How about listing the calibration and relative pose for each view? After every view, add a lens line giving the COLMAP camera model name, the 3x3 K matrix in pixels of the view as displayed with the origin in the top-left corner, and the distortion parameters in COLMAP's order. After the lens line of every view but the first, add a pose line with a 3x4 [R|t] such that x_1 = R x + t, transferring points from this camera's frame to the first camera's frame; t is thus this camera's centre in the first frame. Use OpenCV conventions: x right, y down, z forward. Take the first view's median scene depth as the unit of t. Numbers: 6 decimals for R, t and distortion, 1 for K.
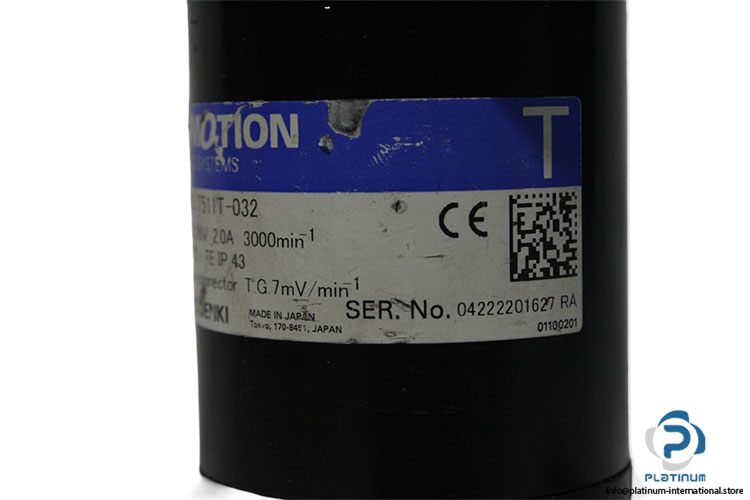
lens RADIAL K [[1605.3, 0, 375.0], [0, 1605.3, 250.0], [0, 0, 1]] dist [-0.003074, 0.001021]
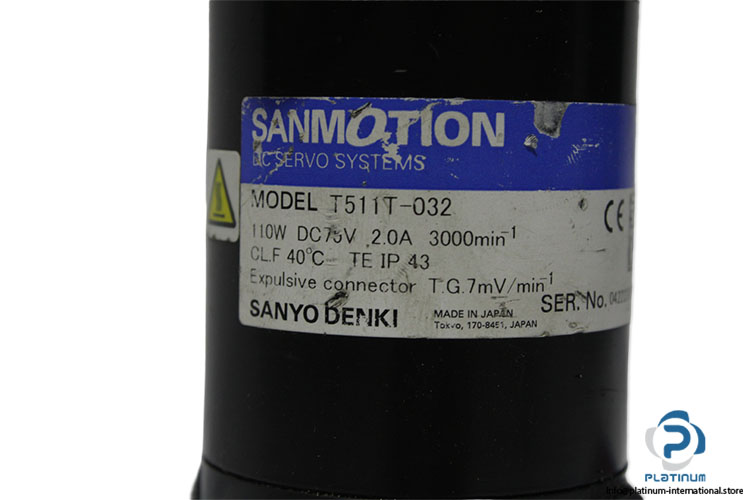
lens RADIAL K [[1605.3, 0, 375.0], [0, 1605.3, 250.0], [0, 0, 1]] dist [-0.003074, 0.001021]
pose [[0.705765, -0.024518, 0.708022, -0.818276], [0.031557, 0.999497, 0.003156, -0.004208], [-0.707743, 0.020115, 0.706183, 0.341745]]
